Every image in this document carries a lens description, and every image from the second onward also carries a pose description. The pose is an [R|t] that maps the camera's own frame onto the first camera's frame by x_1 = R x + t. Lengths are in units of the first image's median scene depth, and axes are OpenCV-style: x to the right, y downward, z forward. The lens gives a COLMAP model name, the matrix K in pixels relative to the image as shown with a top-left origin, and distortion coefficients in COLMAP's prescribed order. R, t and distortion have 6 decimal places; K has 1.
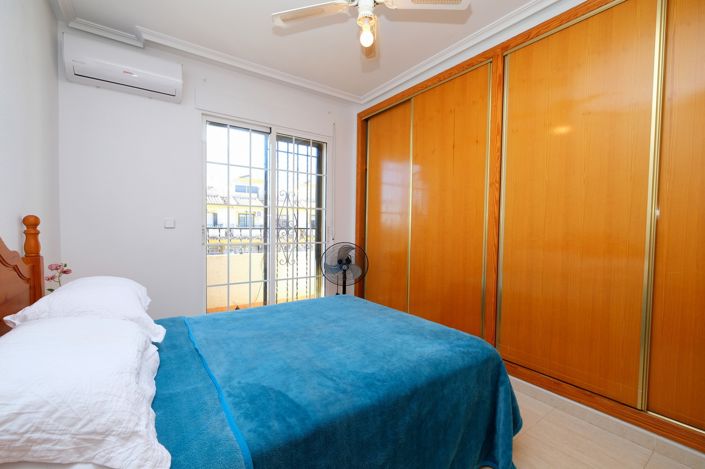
lens RADIAL K [[301.4, 0, 352.5], [0, 301.4, 234.5], [0, 0, 1]] dist [-0.001624, -0.000017]
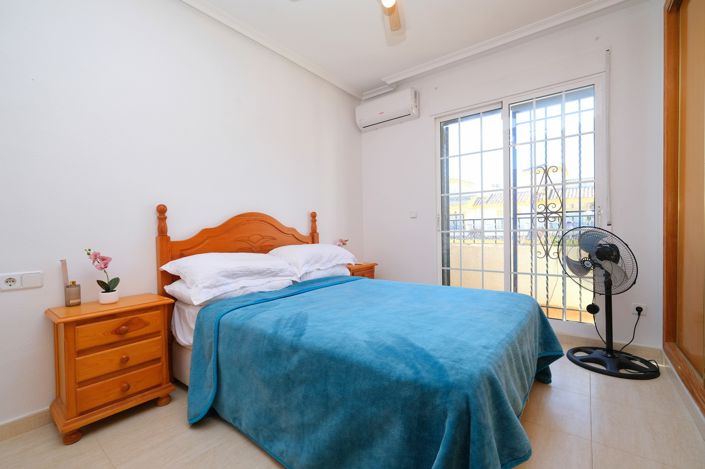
lens RADIAL K [[301.4, 0, 352.5], [0, 301.4, 234.5], [0, 0, 1]] dist [-0.001624, -0.000017]
pose [[0.279165, 0.025367, -0.959908, 0.551746], [0.004417, 0.999607, 0.027701, 0.018285], [0.960233, -0.011973, 0.278943, 0.361737]]
